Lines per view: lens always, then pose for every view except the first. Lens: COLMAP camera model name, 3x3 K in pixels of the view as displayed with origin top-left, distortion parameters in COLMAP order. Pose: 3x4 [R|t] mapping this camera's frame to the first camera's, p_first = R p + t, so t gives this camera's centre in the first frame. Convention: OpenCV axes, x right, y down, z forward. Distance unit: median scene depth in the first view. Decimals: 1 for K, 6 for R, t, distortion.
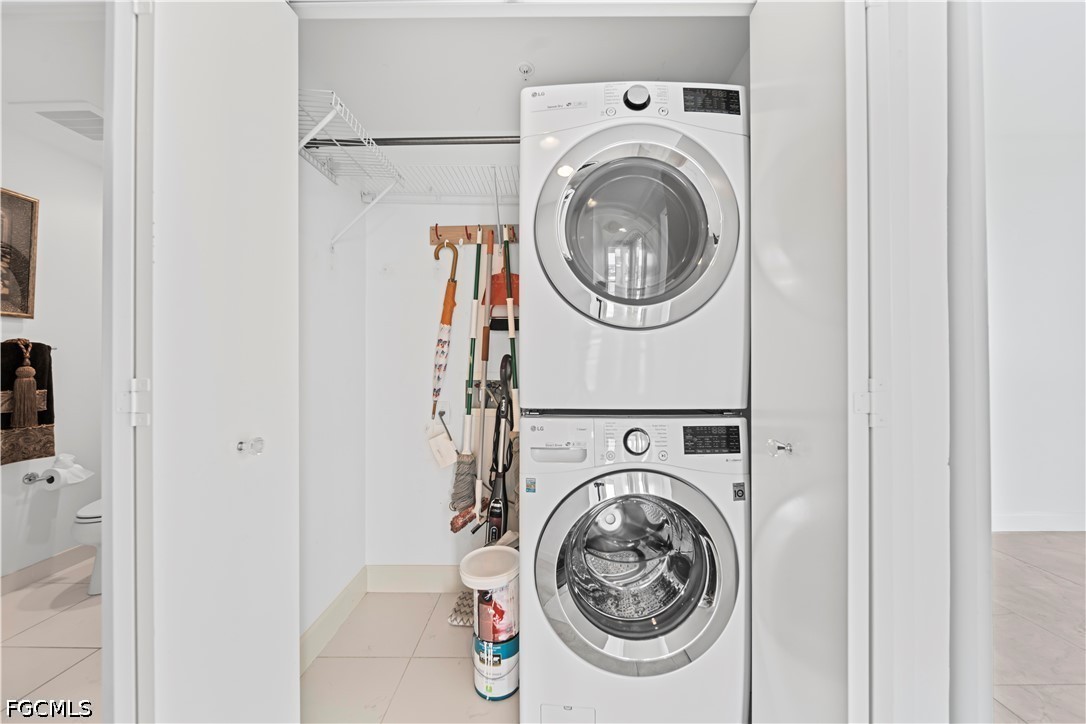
lens RADIAL K [[385.8, 0, 540.8], [0, 385.8, 361.7], [0, 0, 1]] dist [-0.001549, -0.000320]
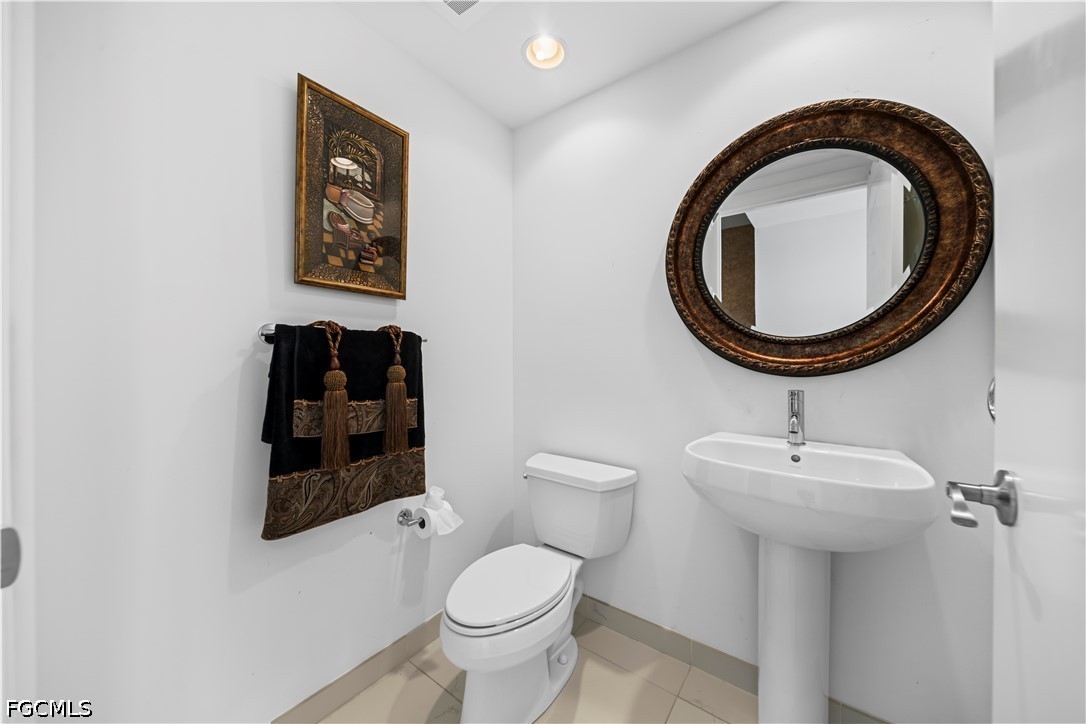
lens RADIAL K [[385.8, 0, 544.0], [0, 385.8, 360.8], [0, 0, 1]] dist [-0.001549, -0.000320]
pose [[0.806121, -0.002422, -0.591746, -0.687254], [0.004763, 0.999986, 0.002396, 0.003707], [0.591732, -0.004750, 0.806121, 0.574288]]
